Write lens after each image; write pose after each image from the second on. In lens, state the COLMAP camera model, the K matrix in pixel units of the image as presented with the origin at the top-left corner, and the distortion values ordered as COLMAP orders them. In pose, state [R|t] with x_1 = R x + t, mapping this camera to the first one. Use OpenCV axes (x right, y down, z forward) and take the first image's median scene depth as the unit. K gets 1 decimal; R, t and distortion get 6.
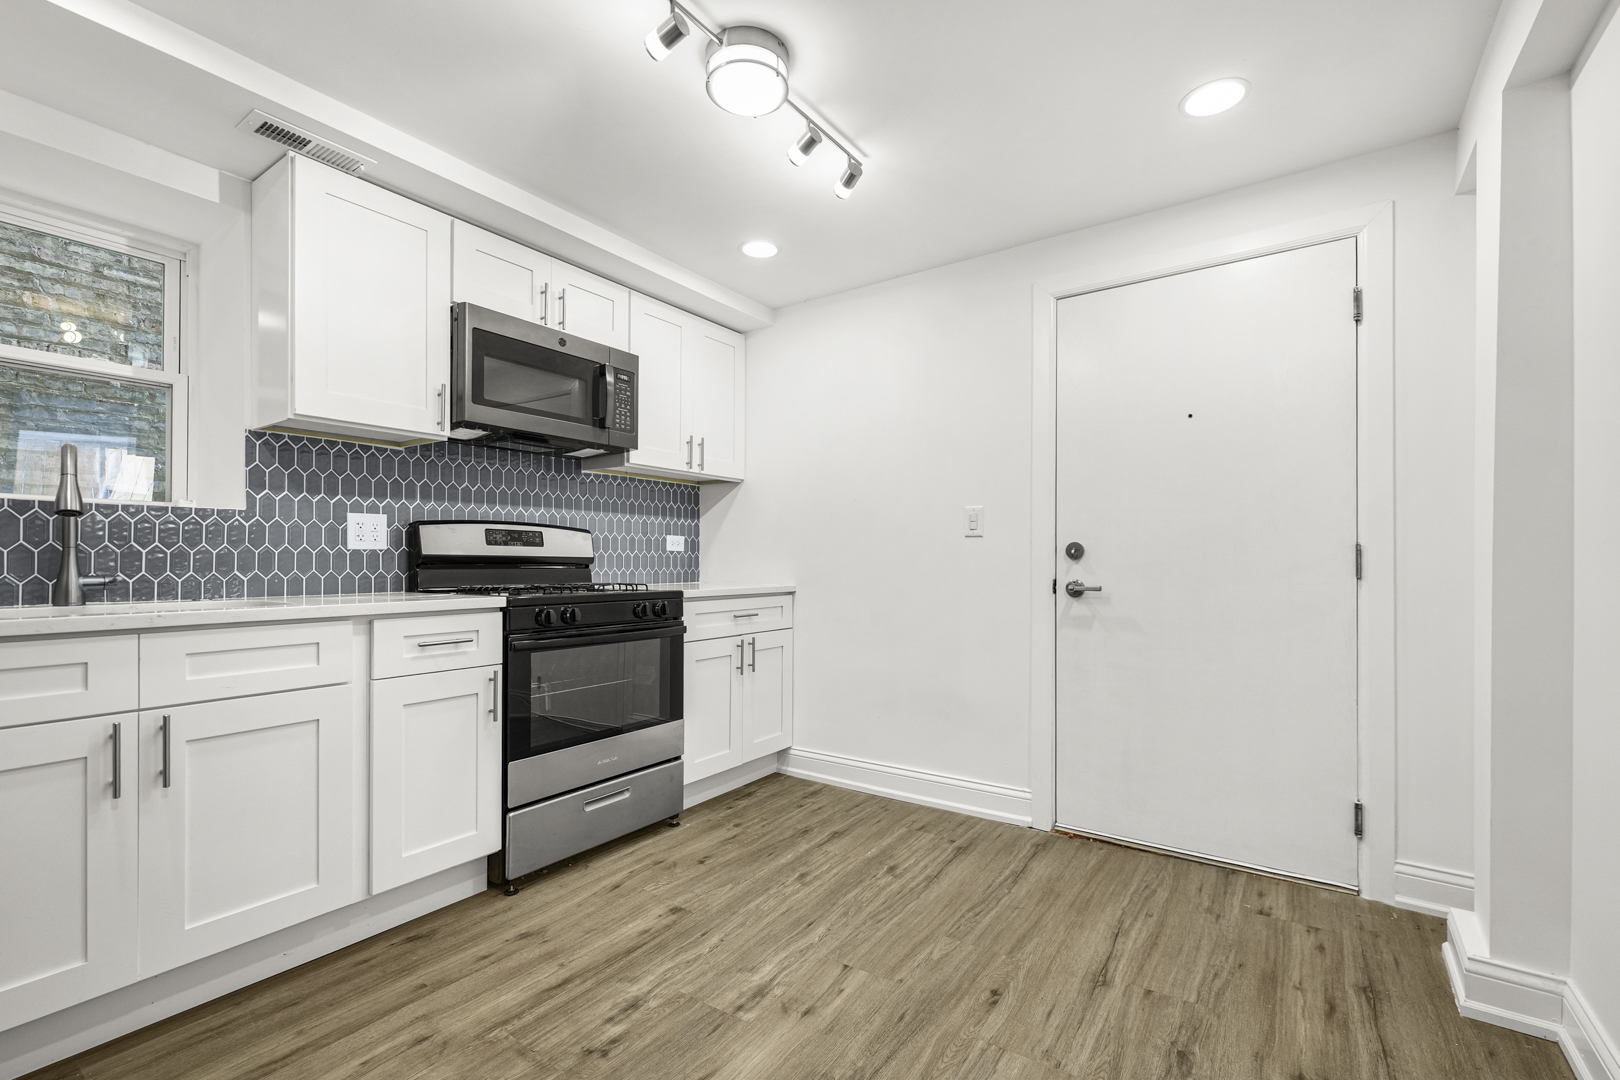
lens RADIAL K [[705.7, 0, 810.0], [0, 705.7, 560.1], [0, 0, 1]] dist [0.001593, 0.000053]
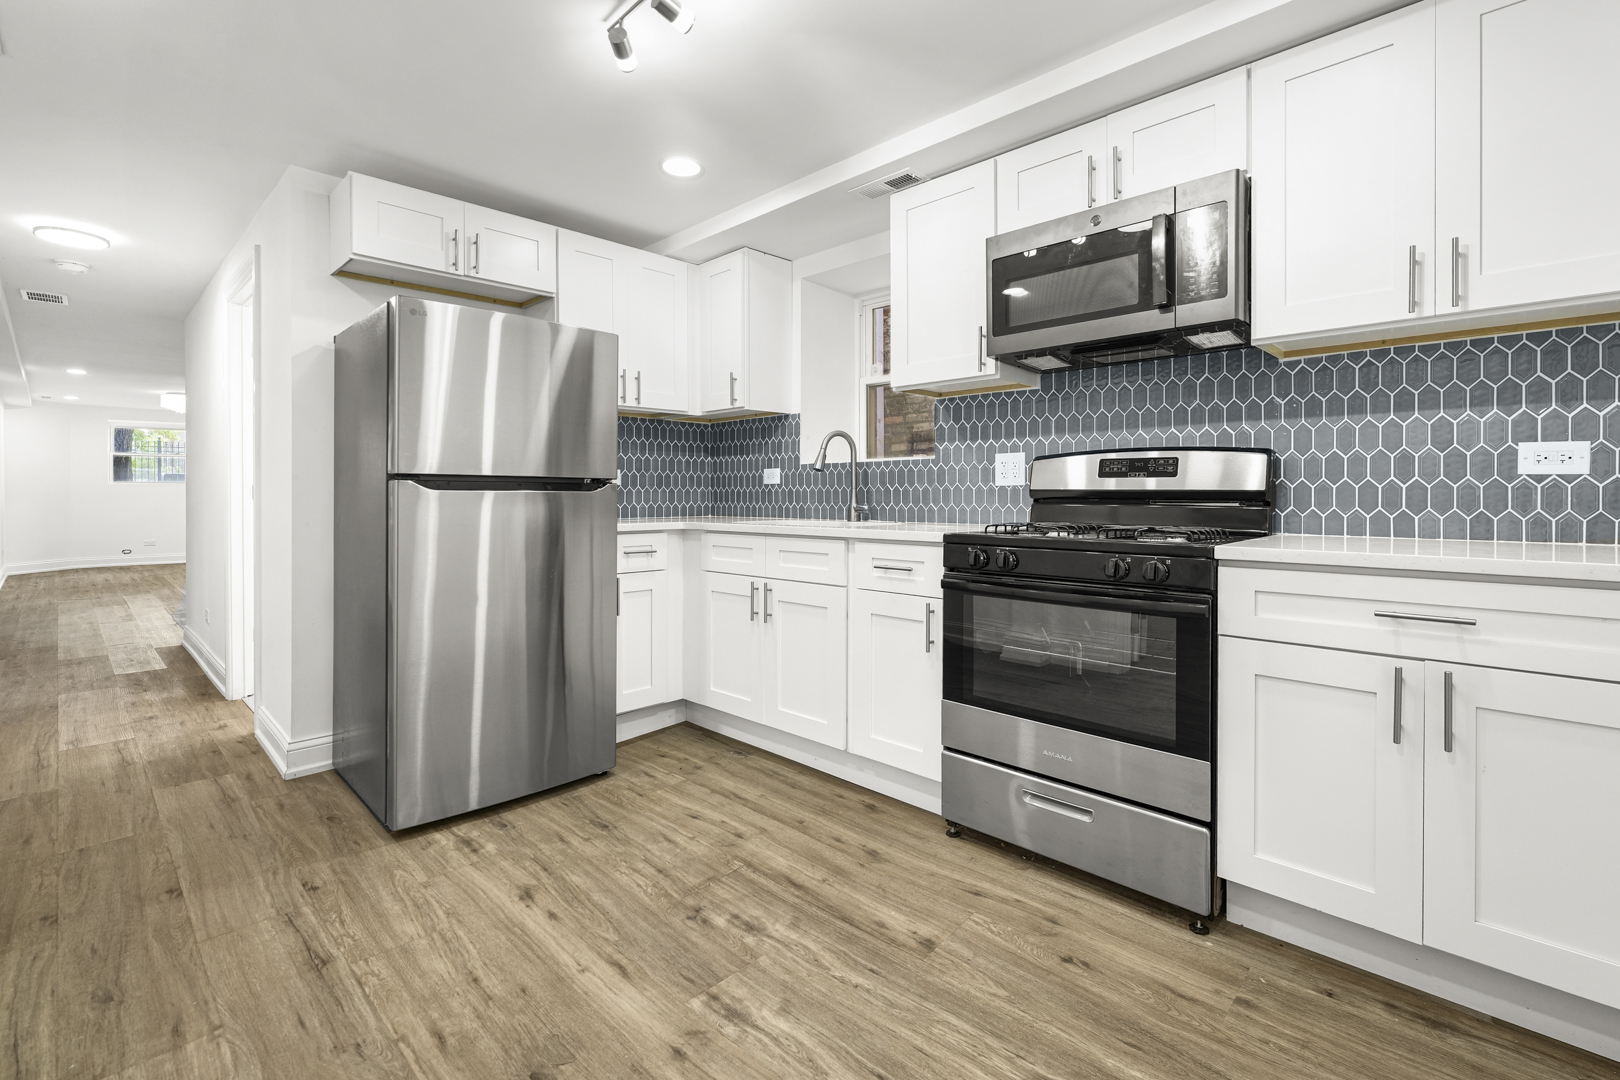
lens RADIAL K [[712.3, 0, 810.8], [0, 712.3, 500.9], [0, 0, 1]] dist [0.000166, -0.000282]
pose [[-0.157708, 0.006042, -0.987467, 0.534778], [0.000501, 0.999982, 0.006038, 0.002121], [0.987486, 0.000457, -0.157708, 0.883568]]
